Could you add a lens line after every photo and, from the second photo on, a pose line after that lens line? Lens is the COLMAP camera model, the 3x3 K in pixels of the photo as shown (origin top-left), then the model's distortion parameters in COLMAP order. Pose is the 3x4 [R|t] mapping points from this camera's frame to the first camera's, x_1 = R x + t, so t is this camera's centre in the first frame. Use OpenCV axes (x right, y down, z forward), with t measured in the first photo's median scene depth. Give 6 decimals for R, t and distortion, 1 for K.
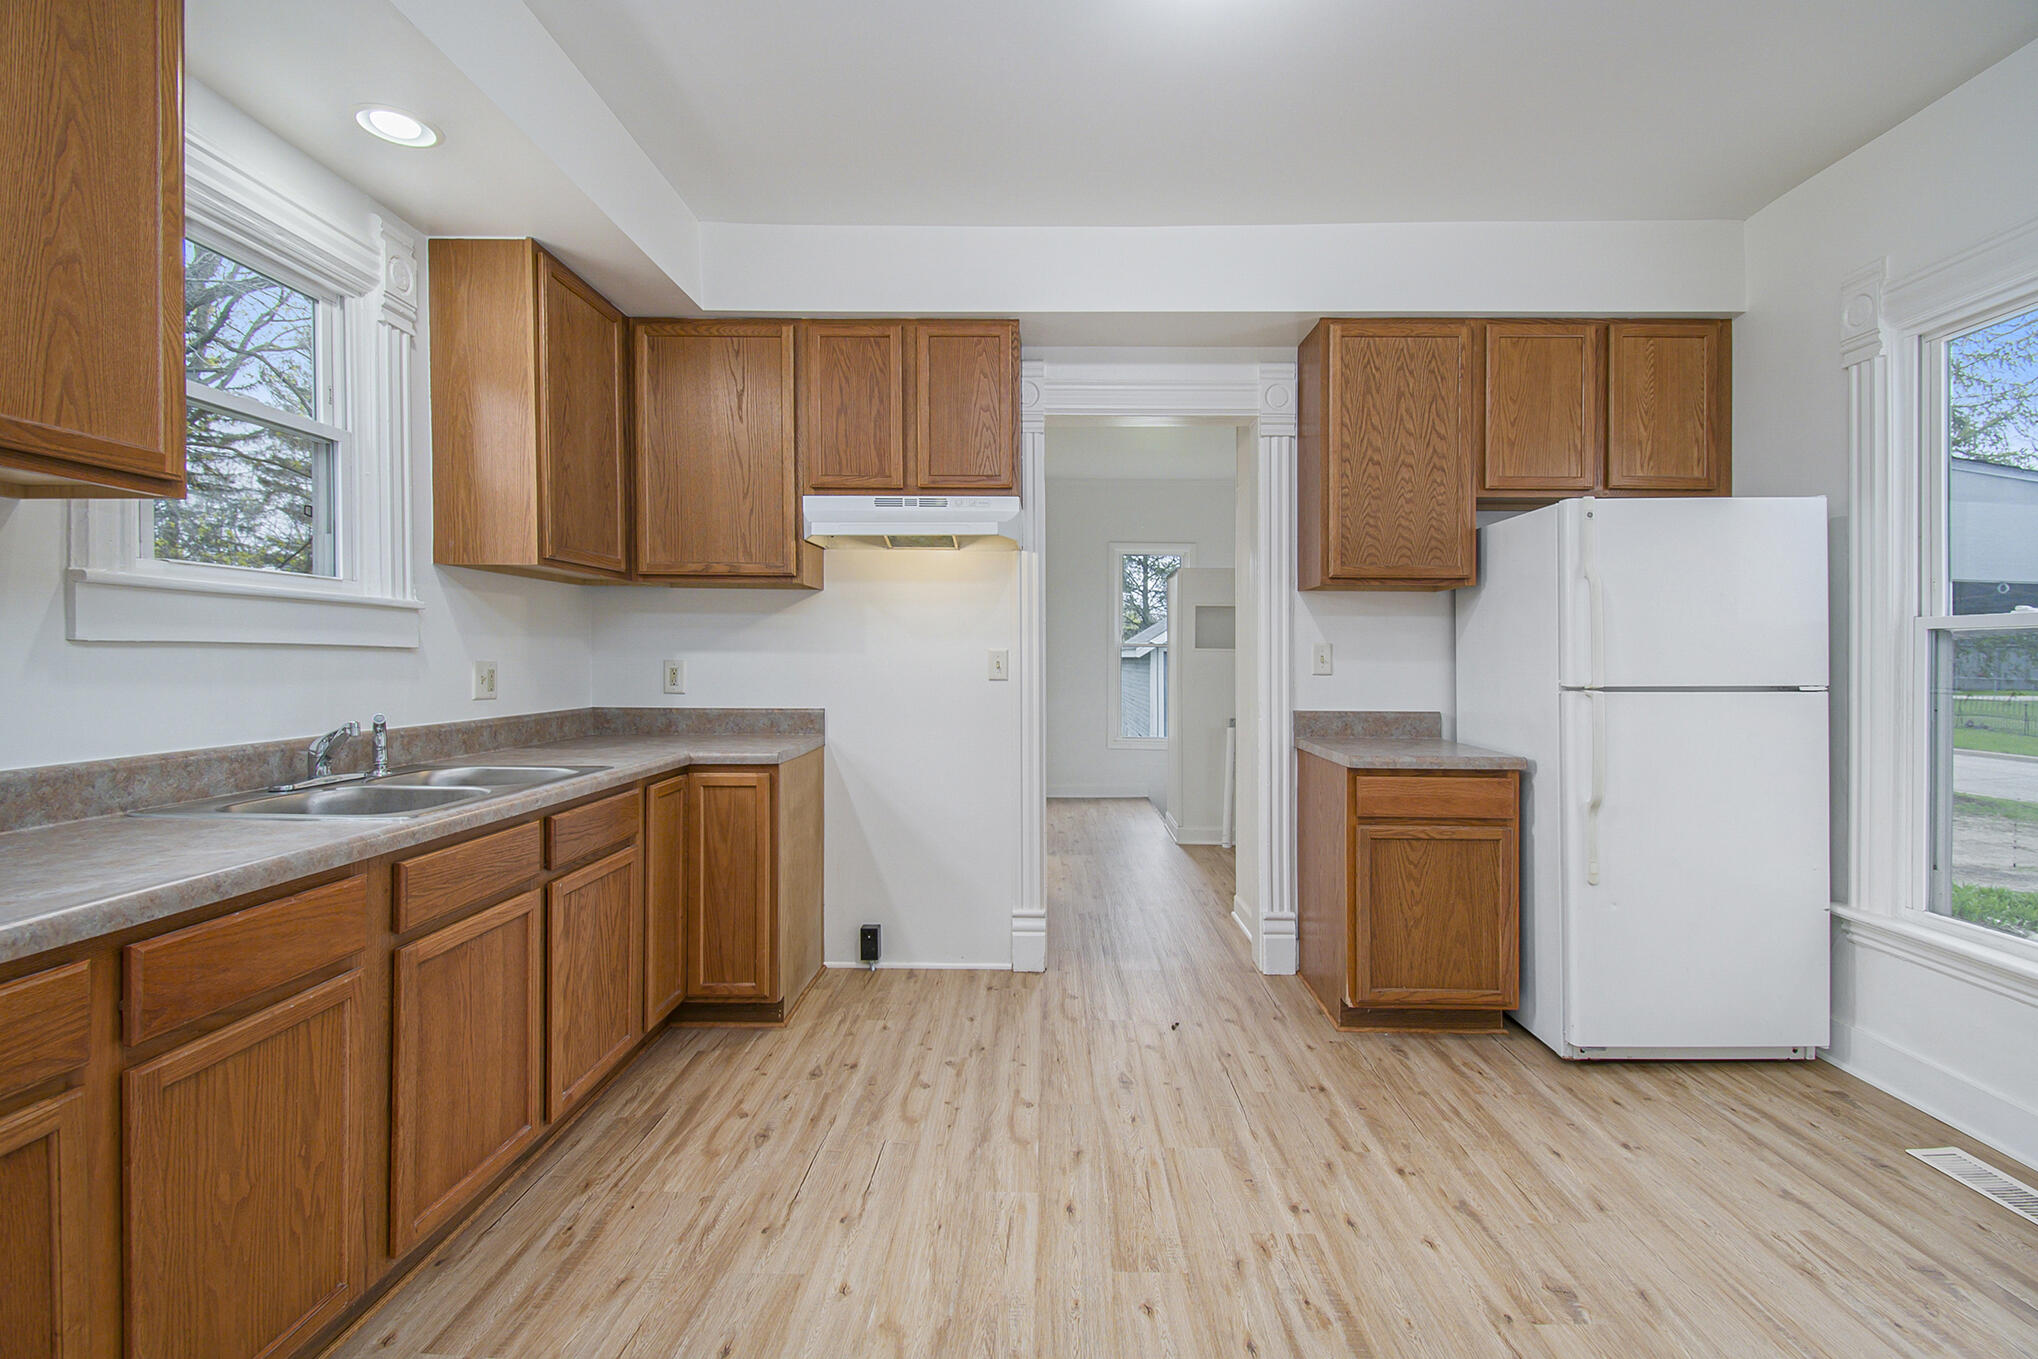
lens RADIAL K [[914.4, 0, 1035.6], [0, 914.4, 664.2], [0, 0, 1]] dist [0.031173, -0.031762]
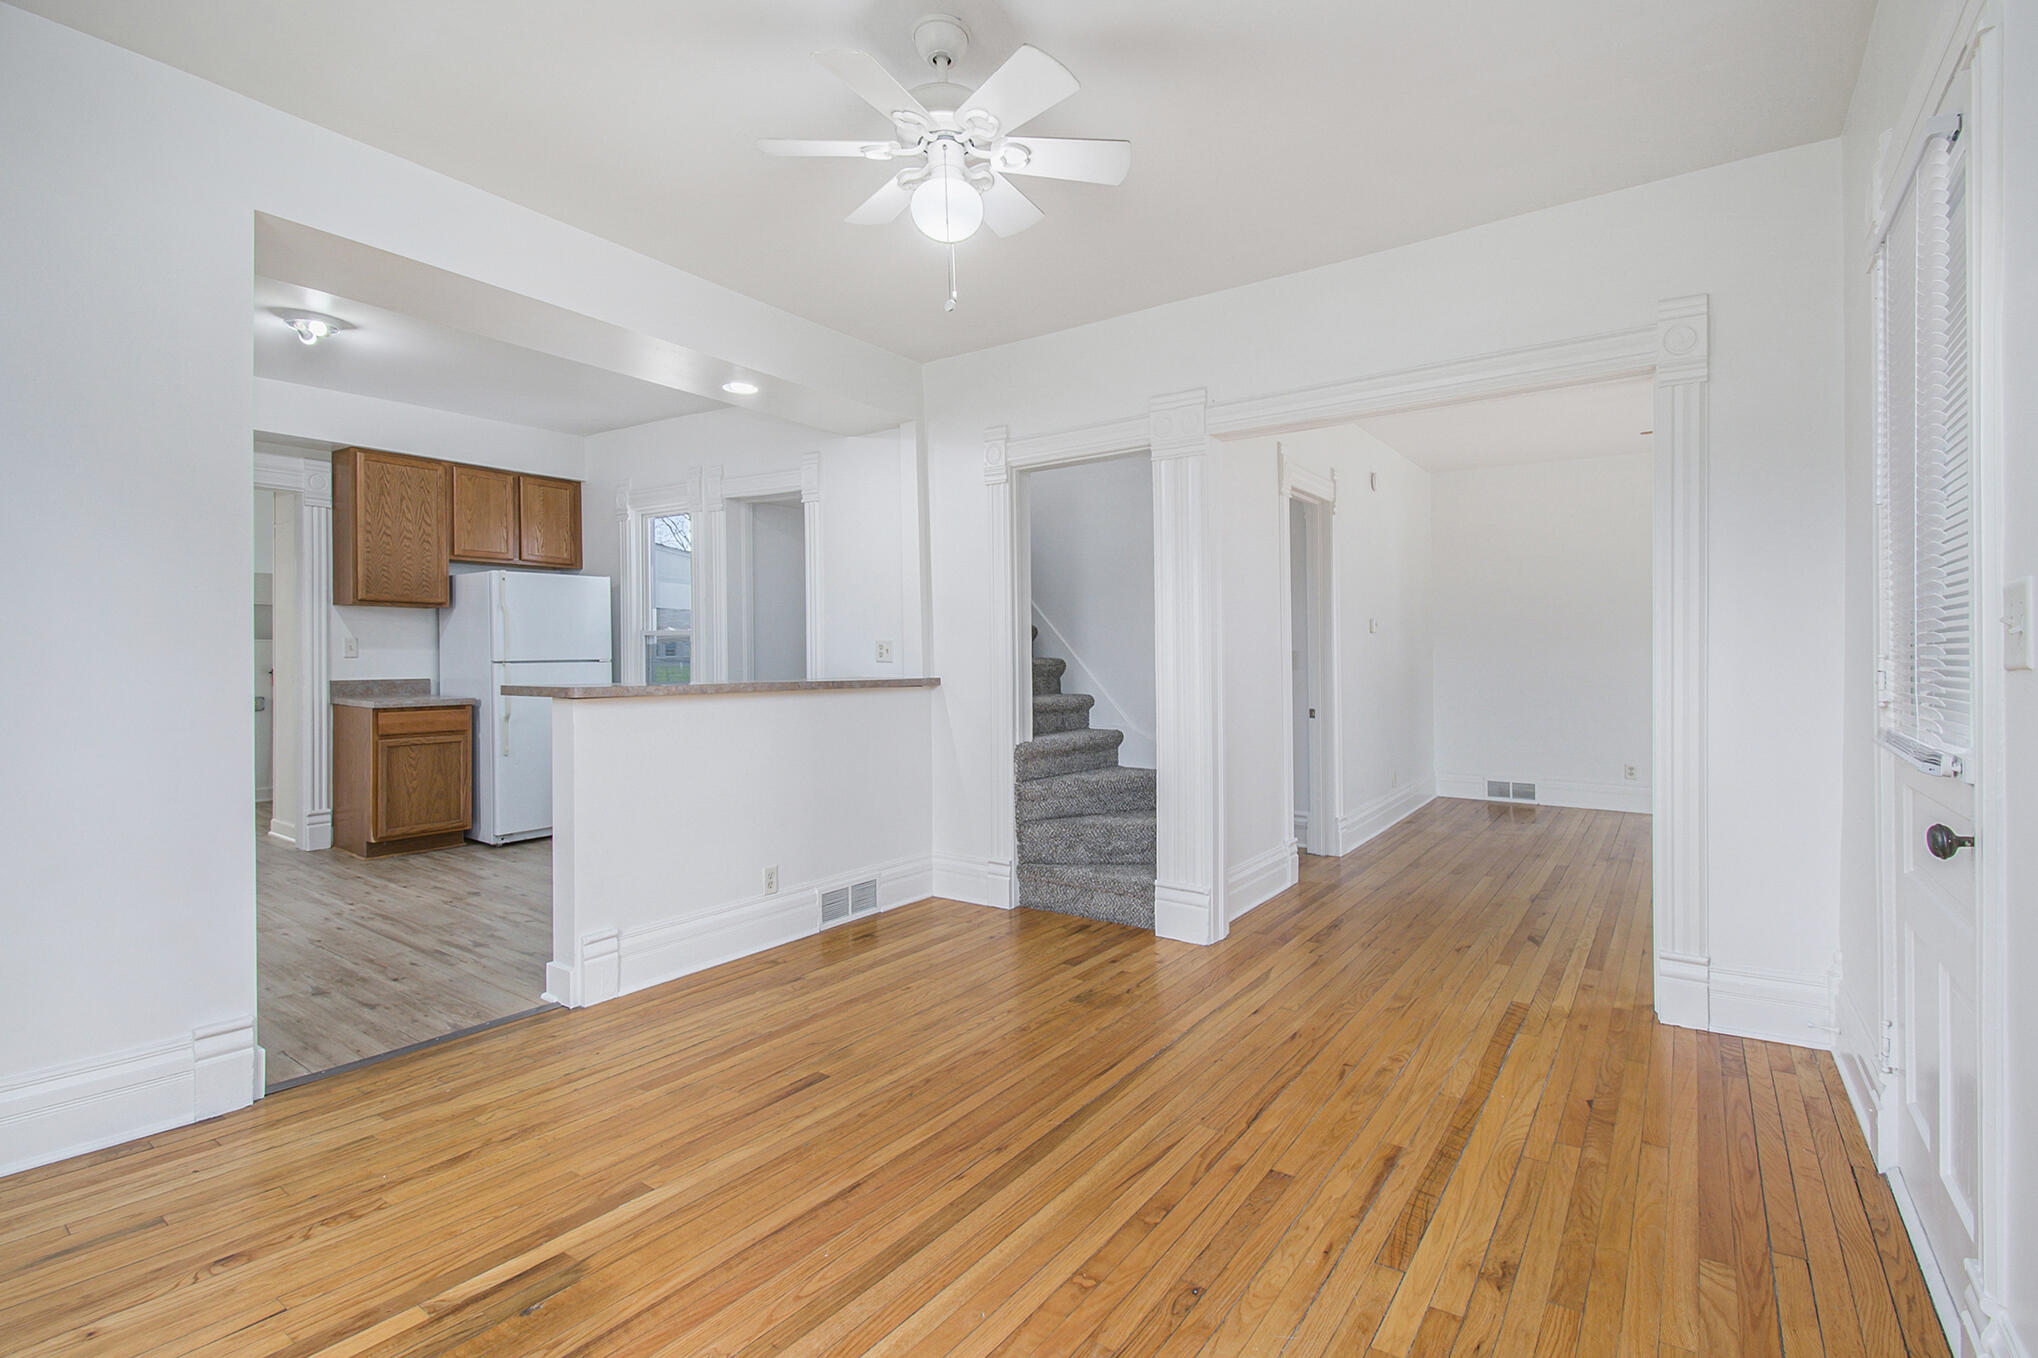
lens RADIAL K [[957.5, 0, 1013.1], [0, 957.5, 655.1], [0, 0, 1]] dist [0.009727, -0.000734]
pose [[0.585602, -0.005216, 0.810582, -0.456013], [0.003547, 0.999986, 0.003872, 0.006331], [-0.810591, 0.000607, 0.585613, -1.132723]]
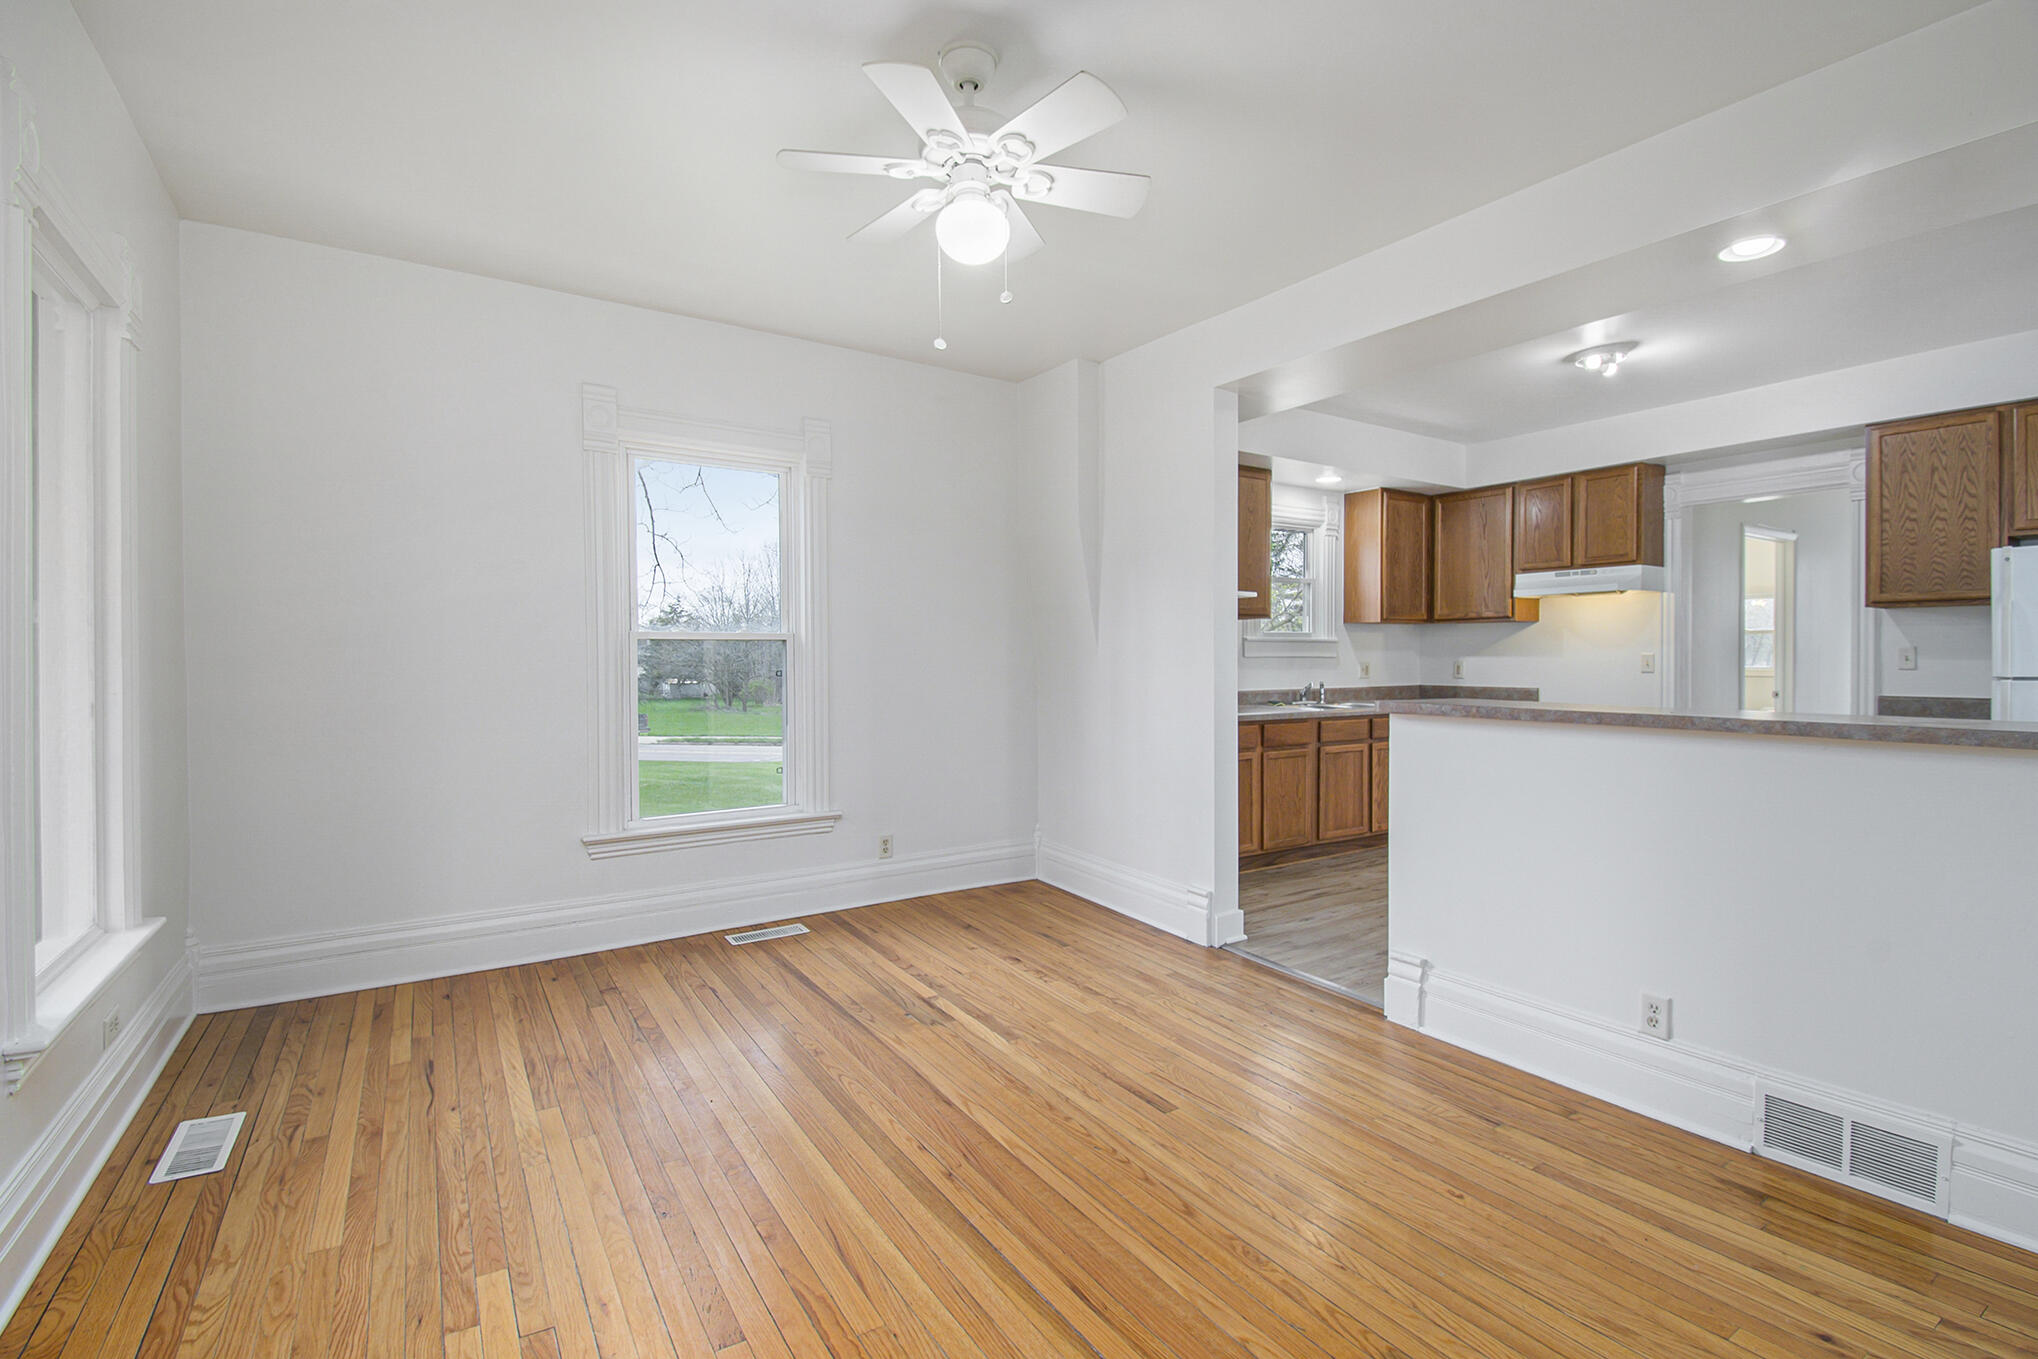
lens RADIAL K [[899.9, 0, 1019.0], [0, 899.9, 679.5], [0, 0, 1]] dist [0.031544, -0.030519]
pose [[0.552504, 0.009744, -0.833453, 0.845686], [0.005894, 0.999861, 0.015596, -0.001991], [0.833489, -0.013529, 0.552370, -1.016937]]
